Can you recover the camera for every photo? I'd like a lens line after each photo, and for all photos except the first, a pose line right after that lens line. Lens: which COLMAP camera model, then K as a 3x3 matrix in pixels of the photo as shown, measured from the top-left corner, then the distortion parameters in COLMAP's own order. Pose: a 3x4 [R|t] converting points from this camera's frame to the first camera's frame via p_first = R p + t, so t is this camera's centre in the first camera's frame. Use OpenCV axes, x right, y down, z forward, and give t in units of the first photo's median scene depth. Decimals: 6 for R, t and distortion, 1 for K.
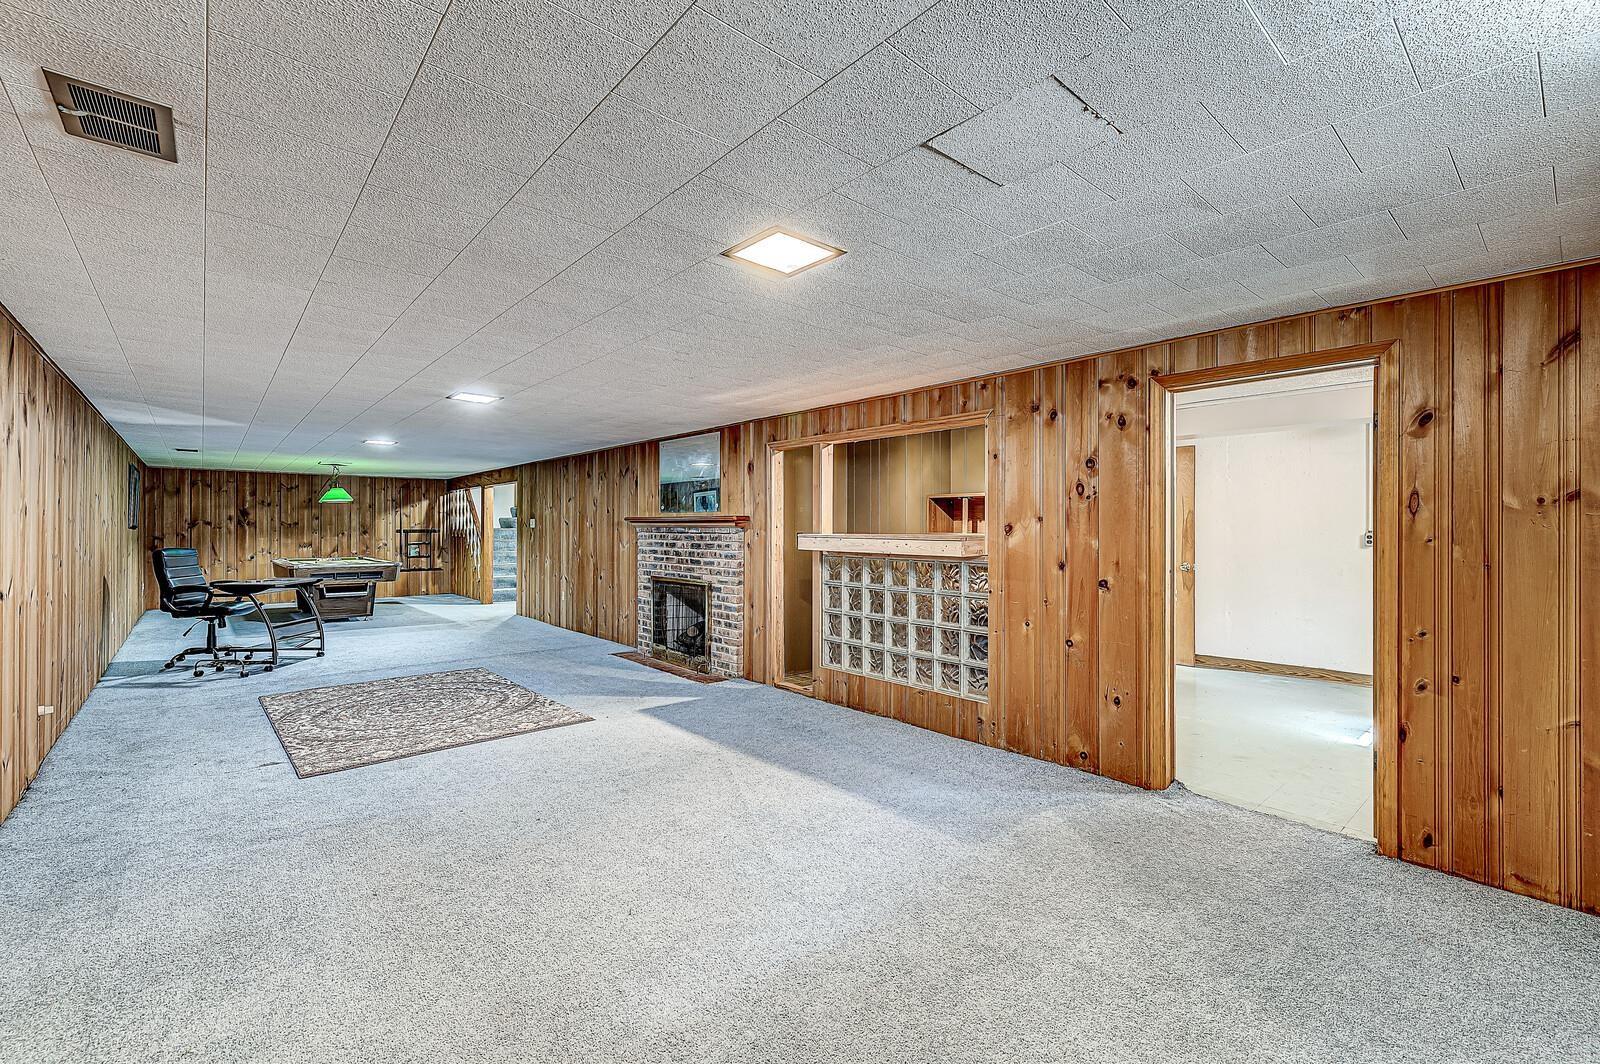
lens RADIAL K [[695.7, 0, 804.7], [0, 695.7, 525.4], [0, 0, 1]] dist [0.002123, 0.000171]
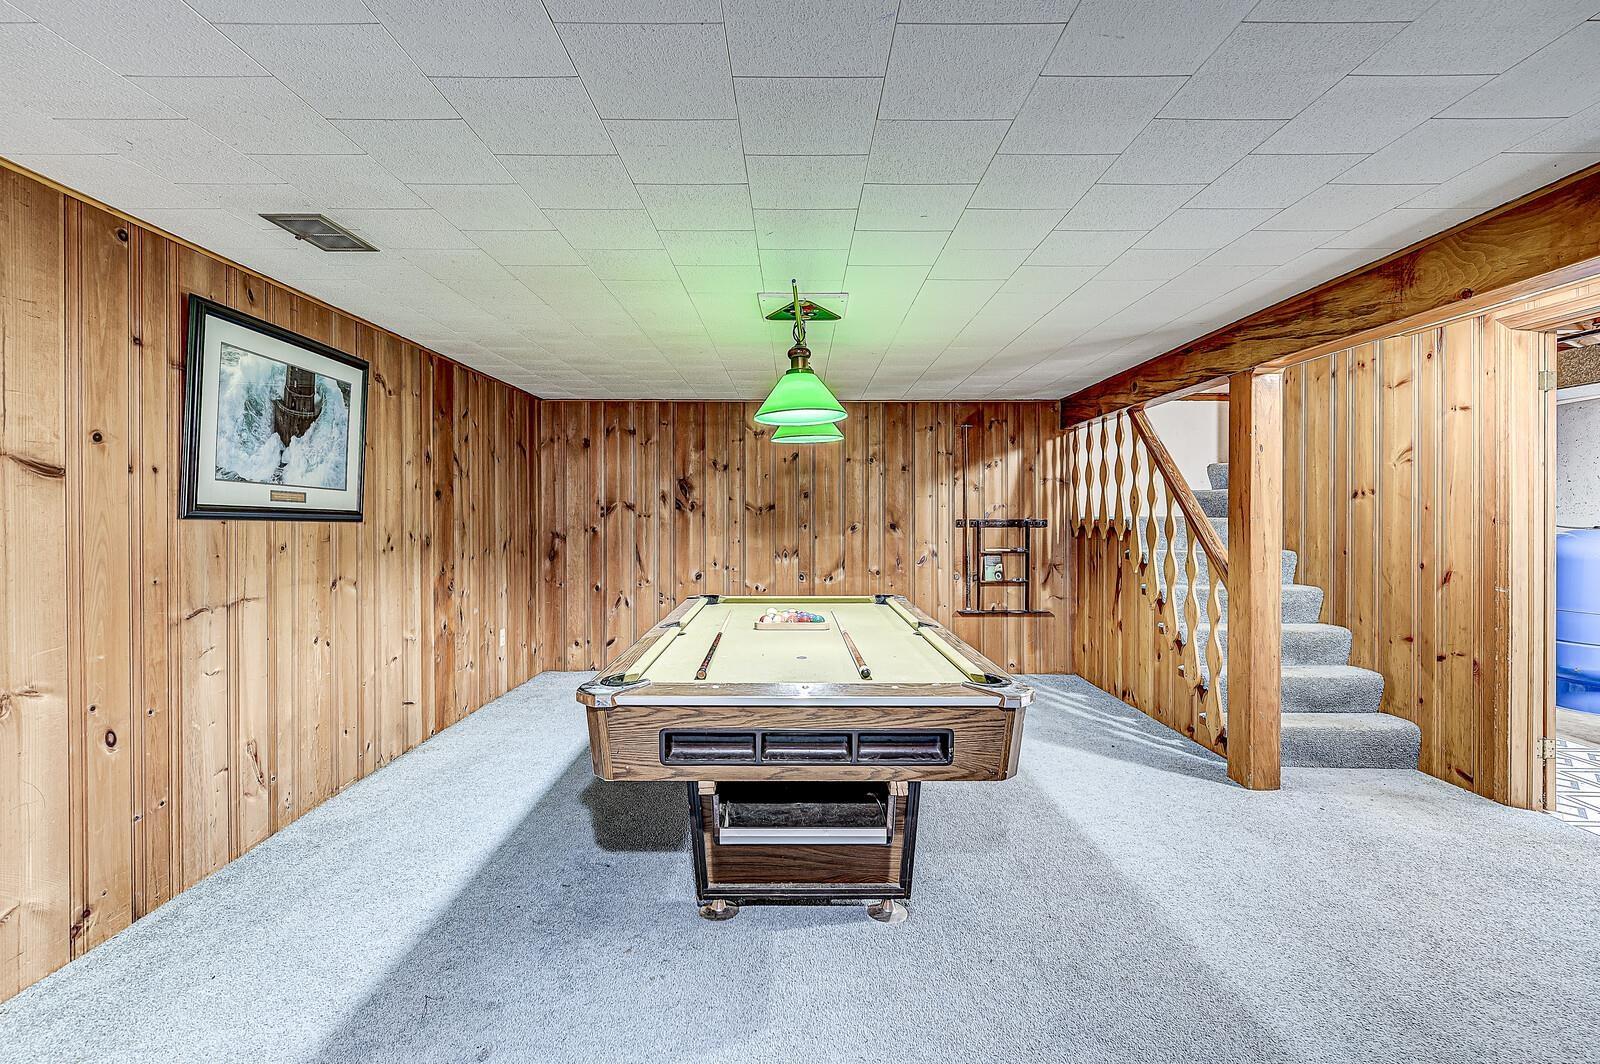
lens RADIAL K [[695.7, 0, 800.9], [0, 695.7, 516.2], [0, 0, 1]] dist [0.002123, 0.000171]
pose [[0.757171, 0.002961, -0.653210, -0.376911], [0.003245, 0.999960, 0.008295, -0.000215], [0.653209, -0.008400, 0.757131, 0.609137]]
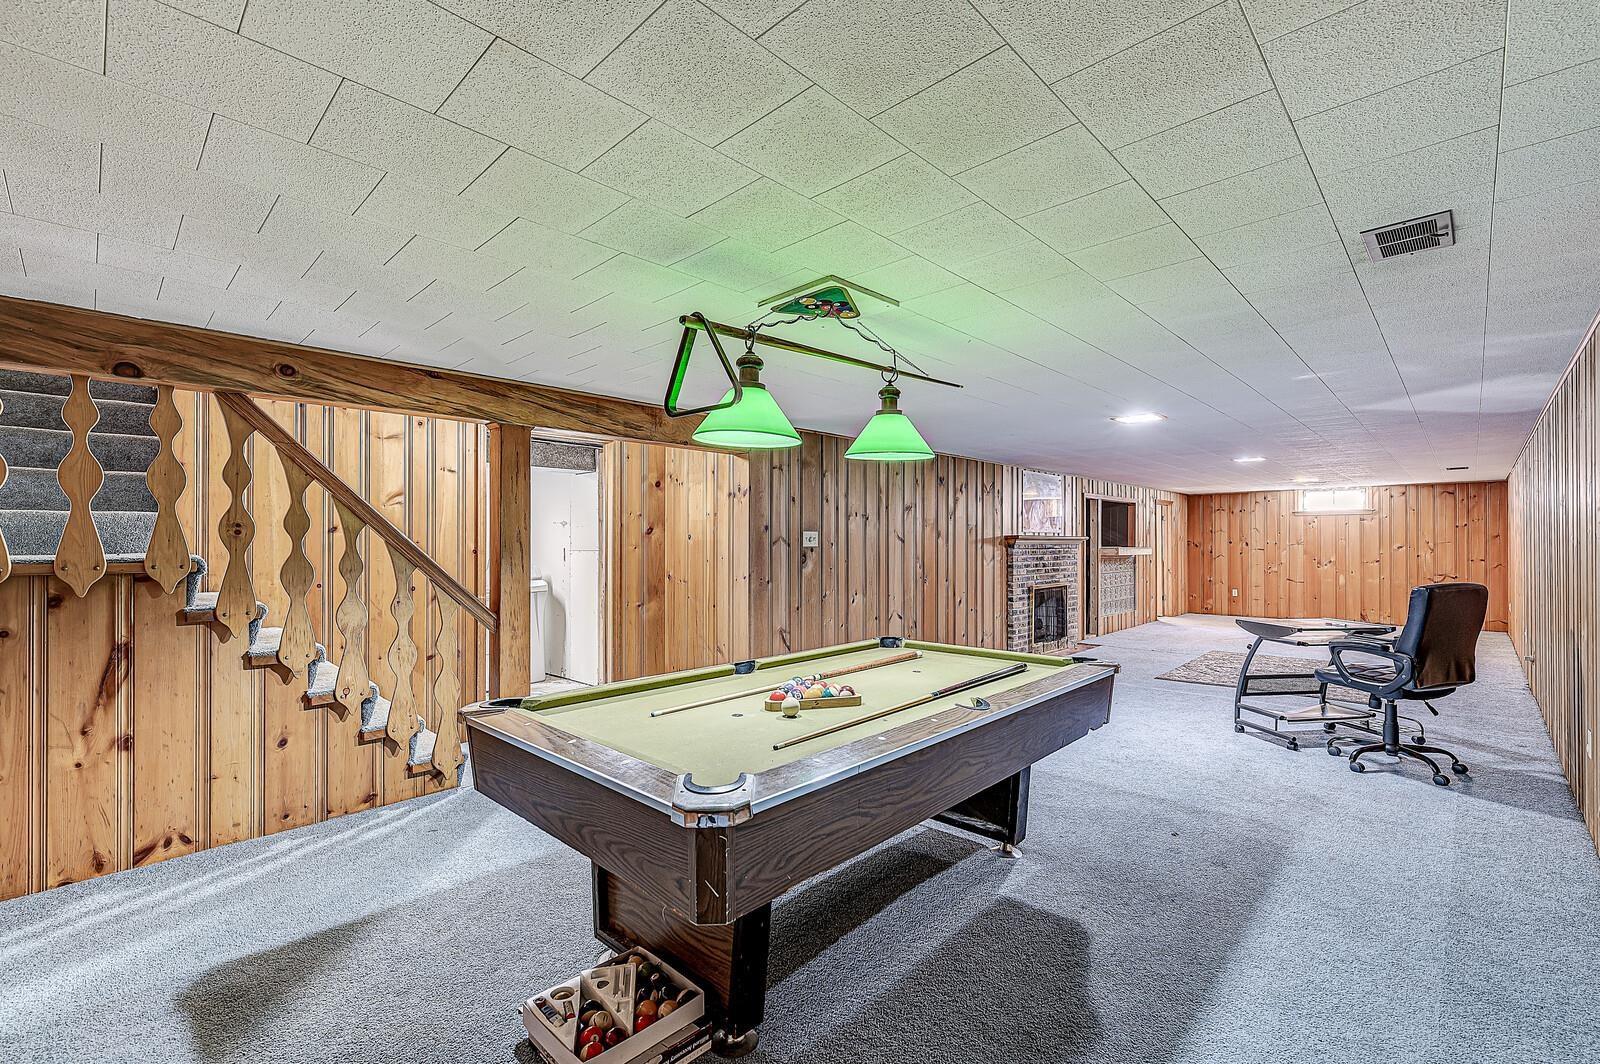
lens RADIAL K [[695.7, 0, 801.8], [0, 695.7, 537.7], [0, 0, 1]] dist [0.002123, 0.000171]
pose [[-0.098685, 0.003814, 0.995111, -0.726901], [-0.002740, 0.999988, -0.004104, -0.001536], [-0.995115, -0.003132, -0.098673, 0.815713]]
